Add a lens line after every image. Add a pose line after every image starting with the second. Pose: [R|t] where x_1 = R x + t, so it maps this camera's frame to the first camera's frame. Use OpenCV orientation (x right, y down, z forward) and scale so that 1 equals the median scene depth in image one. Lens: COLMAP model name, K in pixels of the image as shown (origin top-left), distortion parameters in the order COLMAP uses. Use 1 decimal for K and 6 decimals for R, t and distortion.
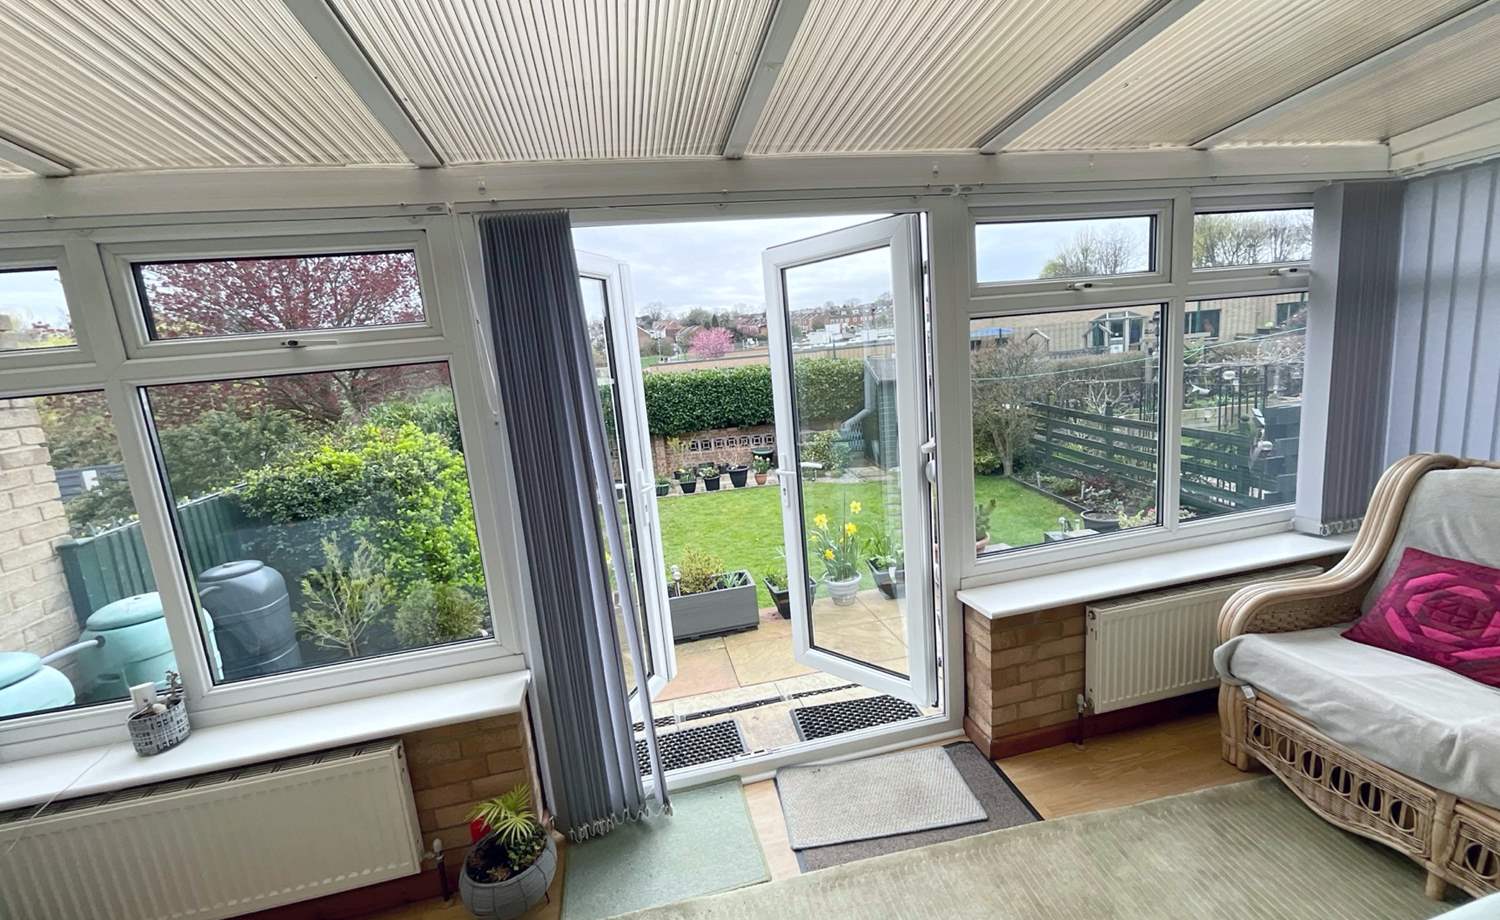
lens RADIAL K [[608.3, 0, 751.3], [0, 608.3, 459.4], [0, 0, 1]] dist [-0.000722, -0.000117]
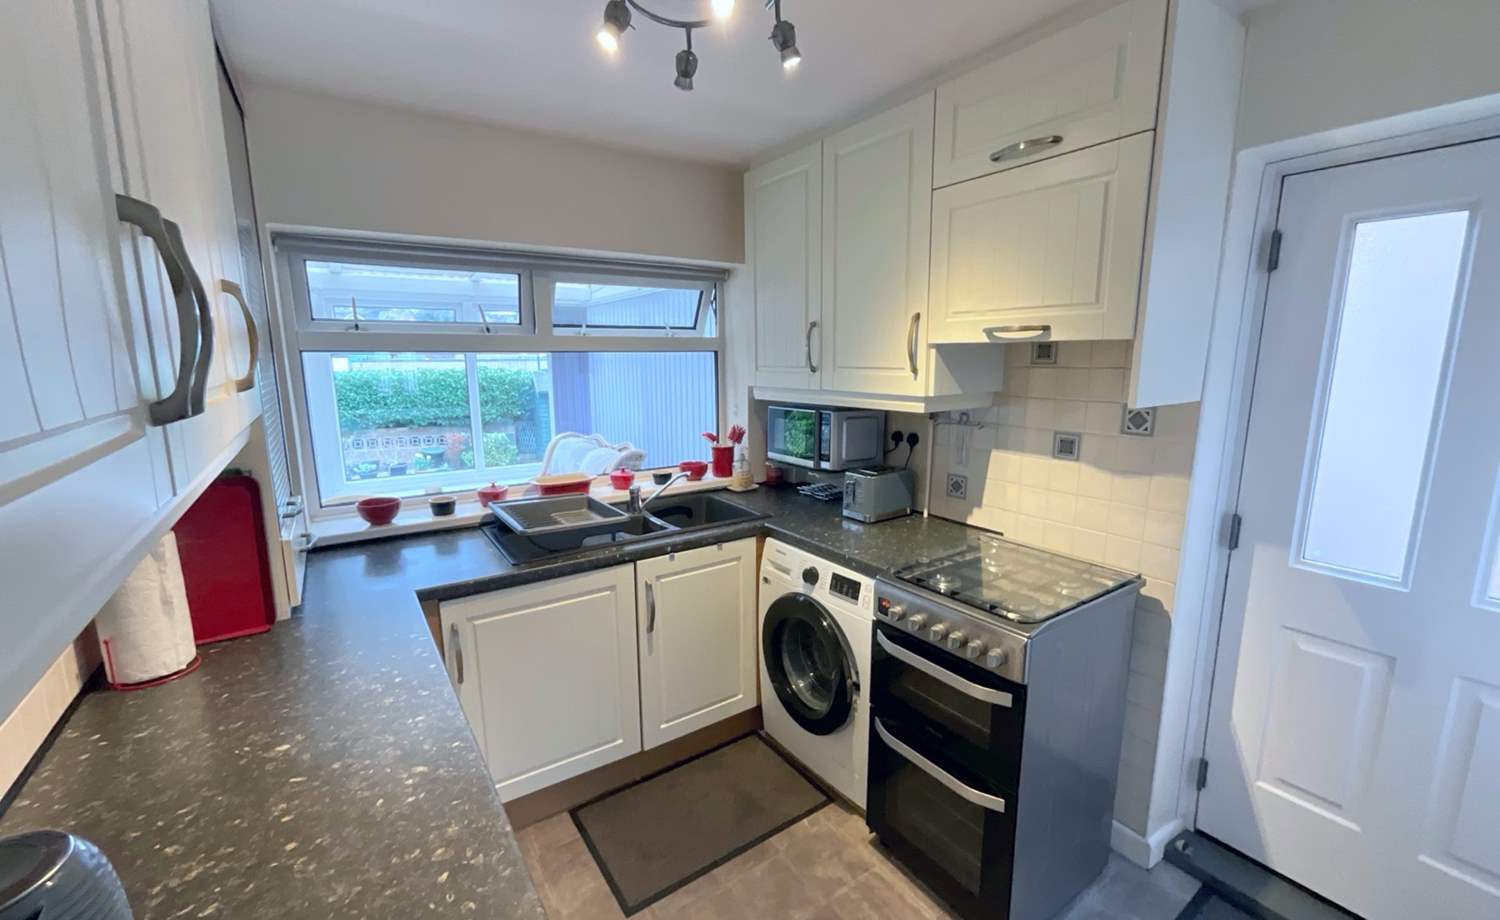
lens RADIAL K [[608.3, 0, 751.3], [0, 608.3, 459.4], [0, 0, 1]] dist [-0.000722, -0.000117]
pose [[0.923709, 0.021203, 0.382508, 0.143312], [-0.012597, 0.999608, -0.024990, 0.023723], [-0.382888, 0.018265, 0.923614, -0.219318]]
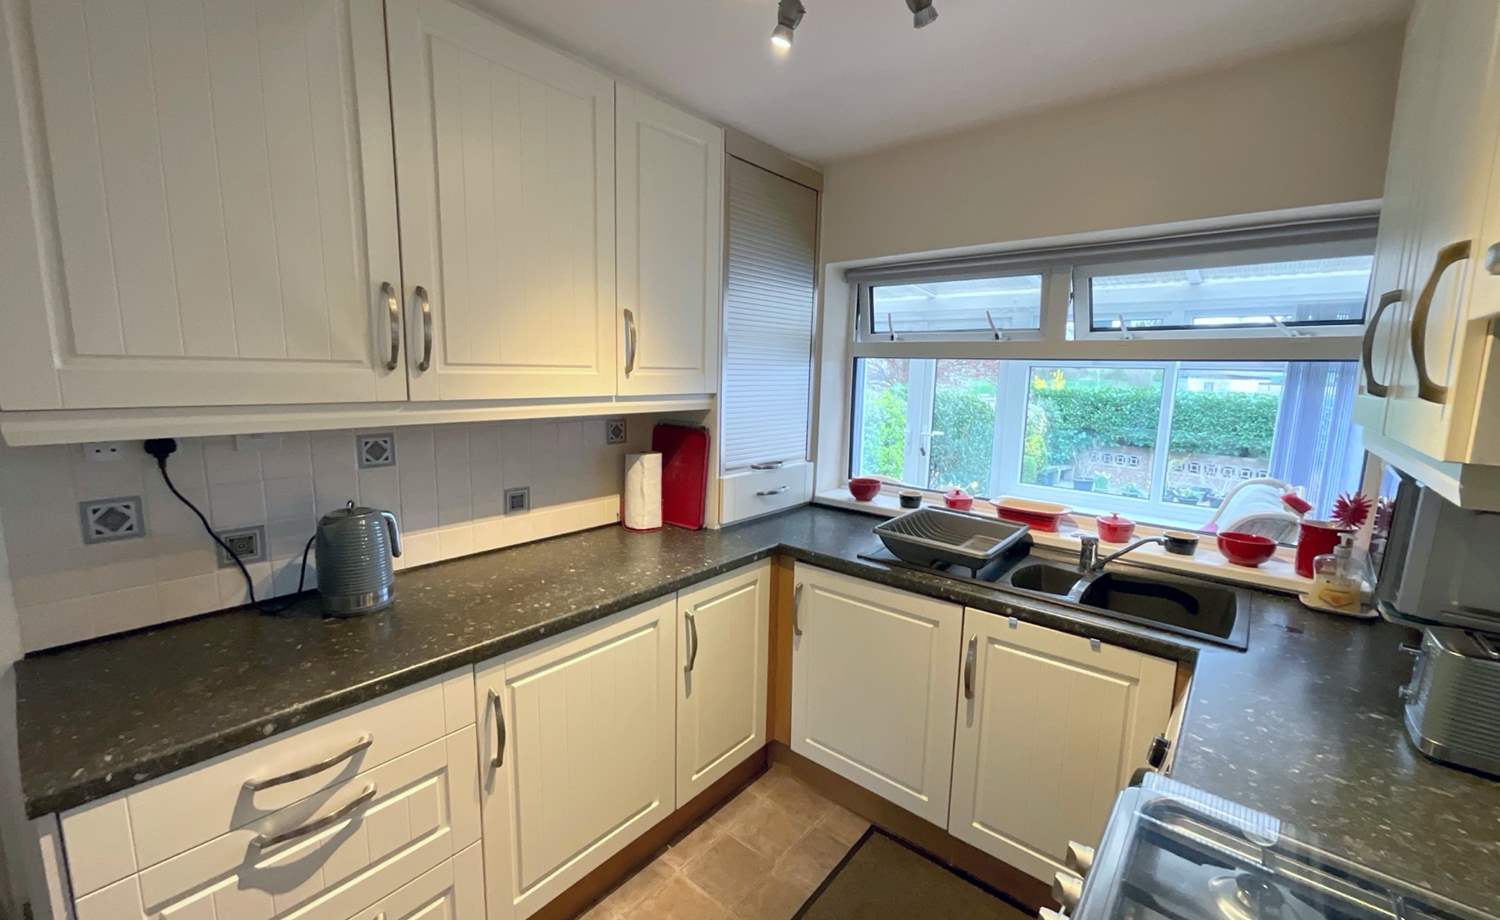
lens RADIAL K [[610.1, 0, 750.0], [0, 610.1, 460.0], [0, 0, 1]] dist [-0.012283, 0.011153]
pose [[0.603939, 0.218858, -0.766394, 0.250072], [-0.211855, 0.971051, 0.110354, 0.010345], [0.768359, 0.095717, 0.632821, -0.180532]]
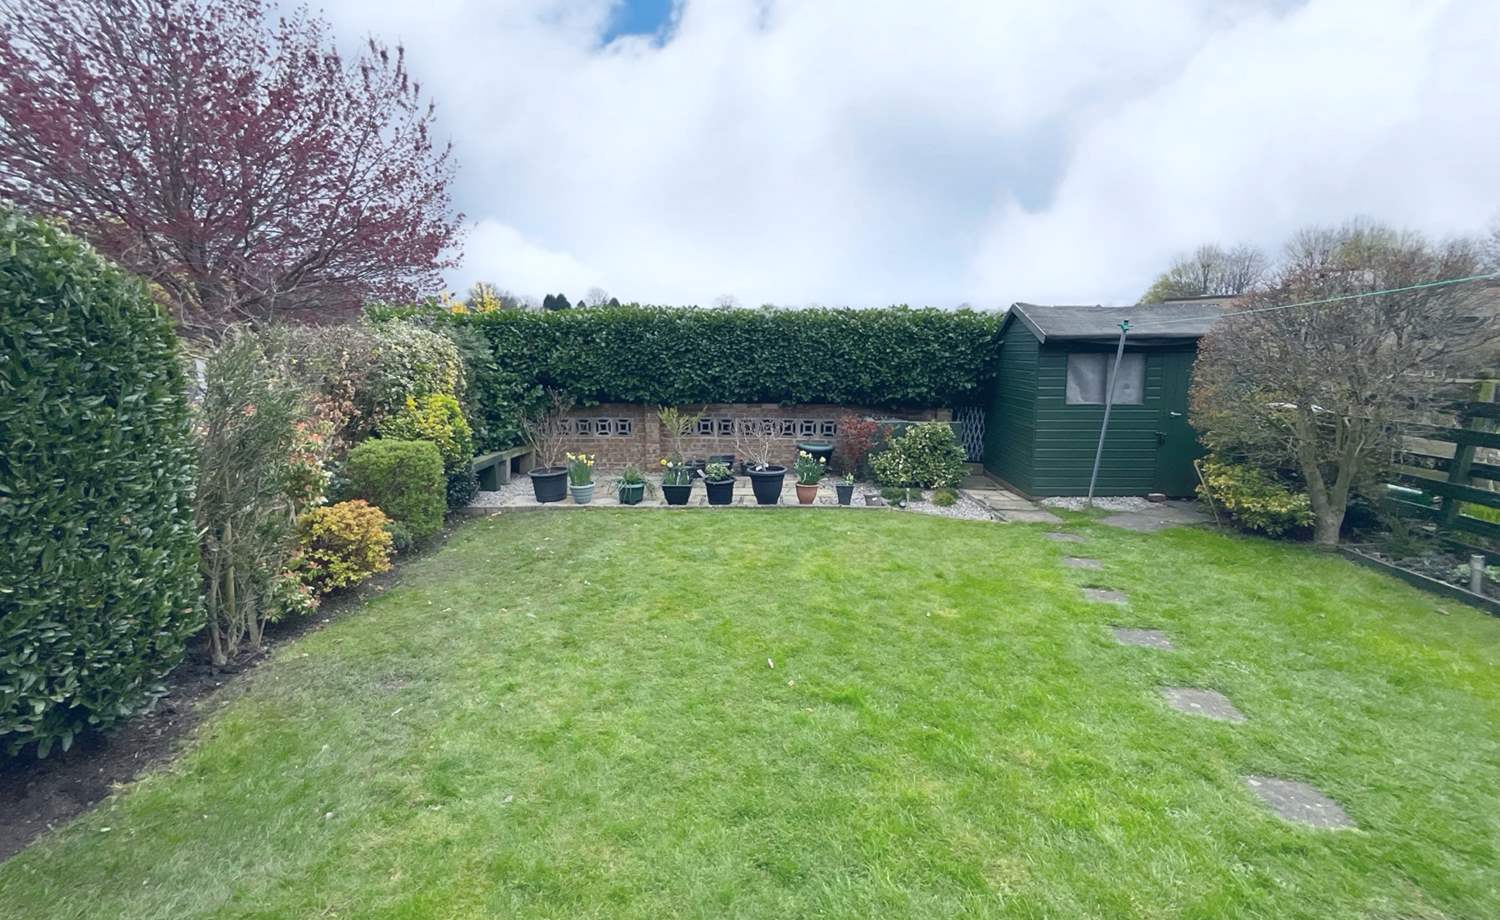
lens RADIAL K [[608.3, 0, 751.3], [0, 608.3, 459.4], [0, 0, 1]] dist [-0.000722, -0.000117]
pose [[0.990364, 0.103158, -0.092401, 0.014321], [-0.103143, 0.994654, 0.004957, 0.003797], [0.092418, 0.004621, 0.995710, 0.442114]]
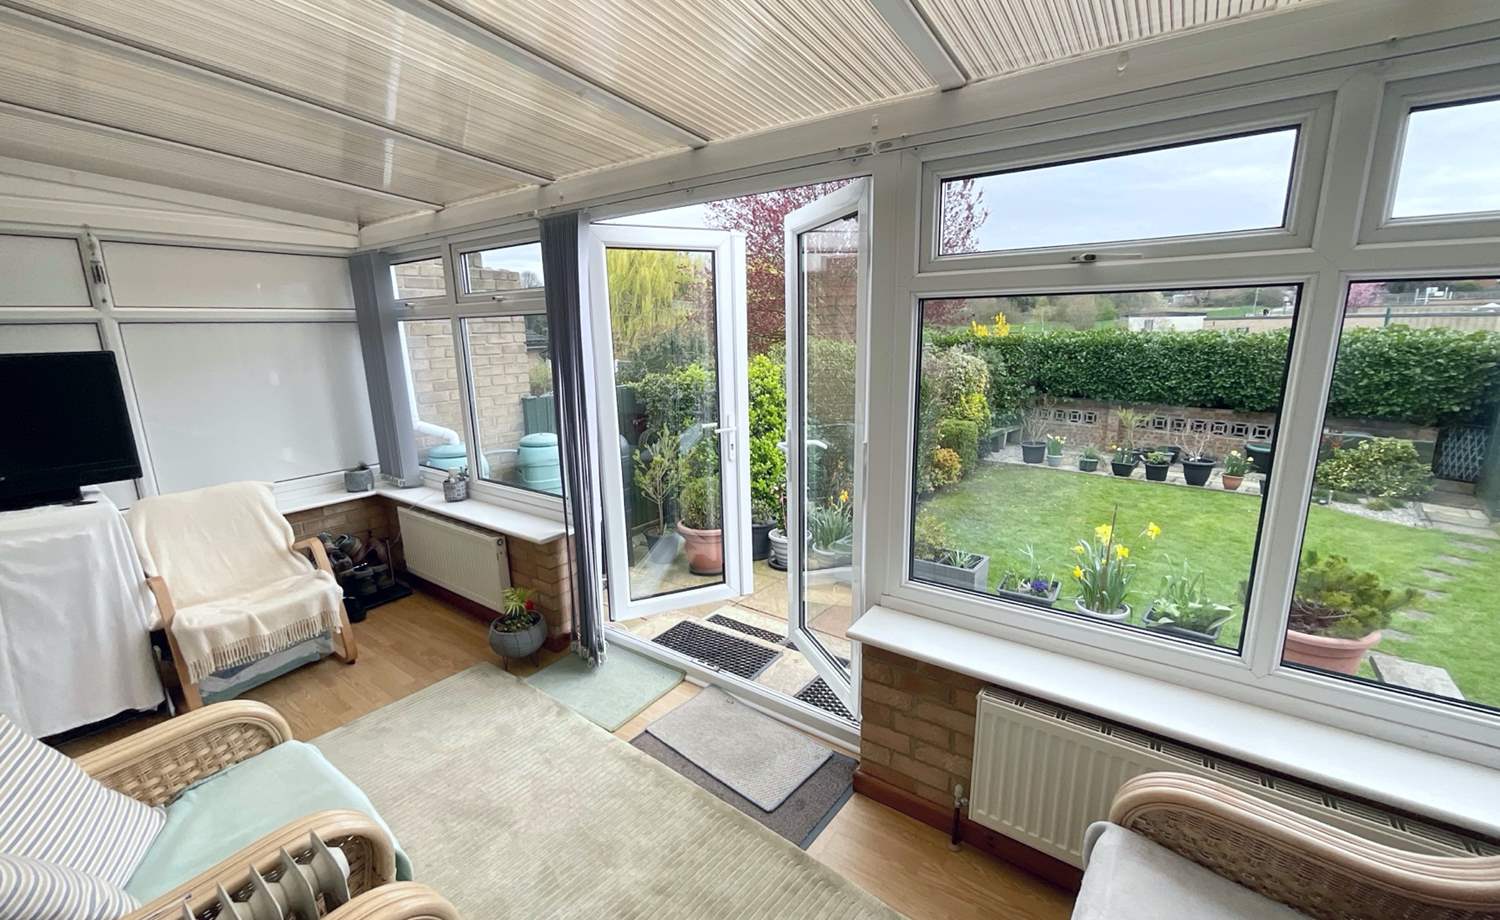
lens RADIAL K [[610.1, 0, 750.0], [0, 610.1, 460.0], [0, 0, 1]] dist [-0.012283, 0.011153]
pose [[0.668244, 0.233412, -0.706377, 0.144818], [-0.165651, 0.972353, 0.164591, -0.019894], [0.725265, 0.007025, 0.688434, 0.044436]]
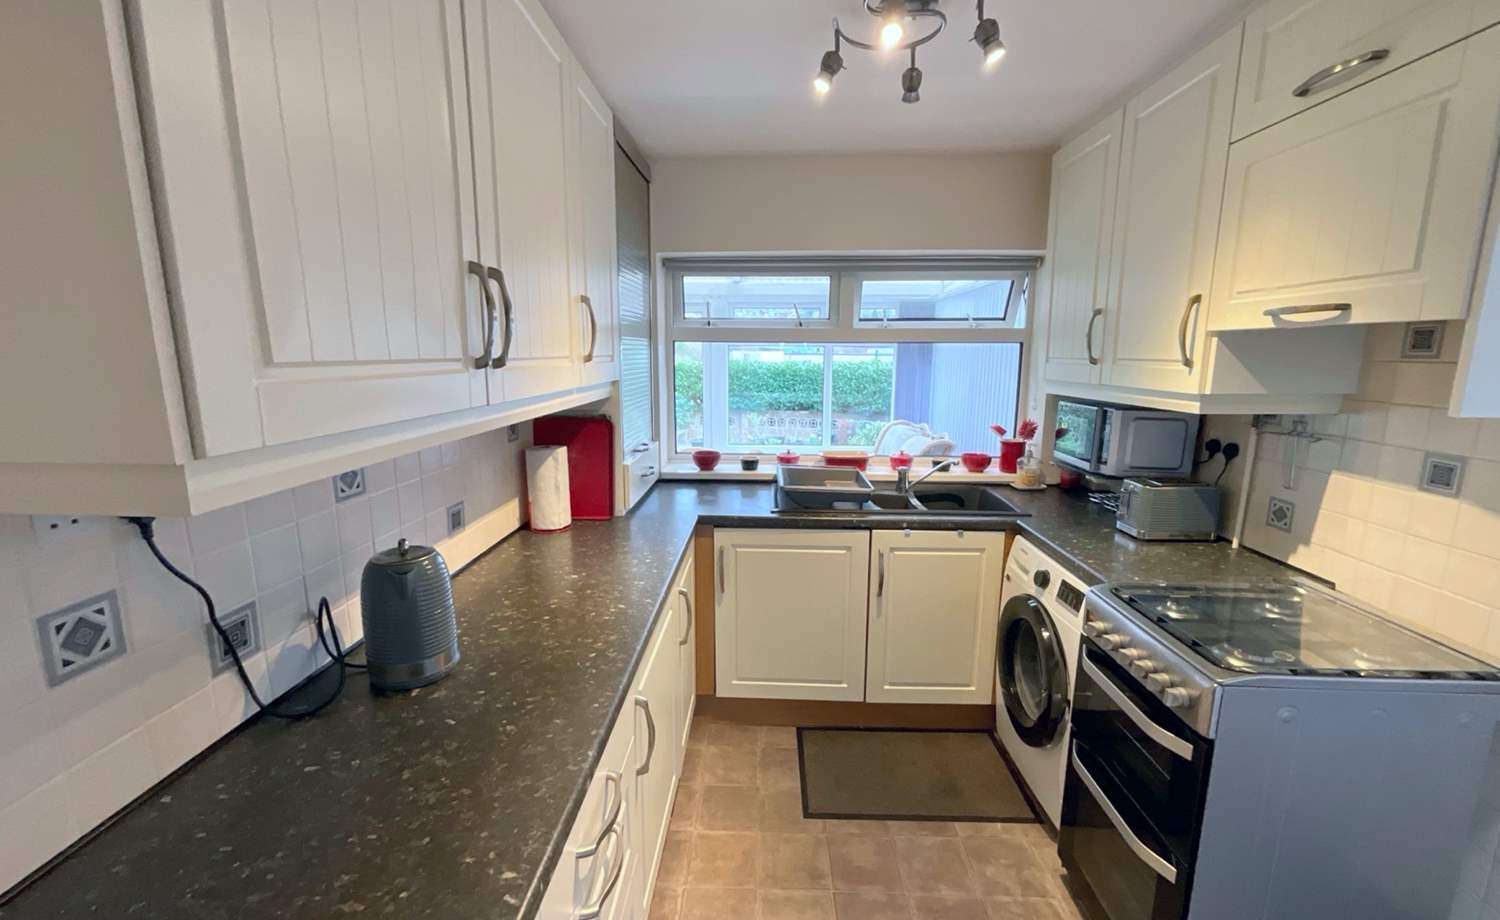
lens RADIAL K [[610.1, 0, 750.0], [0, 610.1, 460.0], [0, 0, 1]] dist [-0.012283, 0.011153]
pose [[0.963200, 0.136758, -0.231393, 0.183571], [-0.133335, 0.990603, 0.030444, 0.026105], [0.233382, 0.001529, 0.972384, -0.242518]]
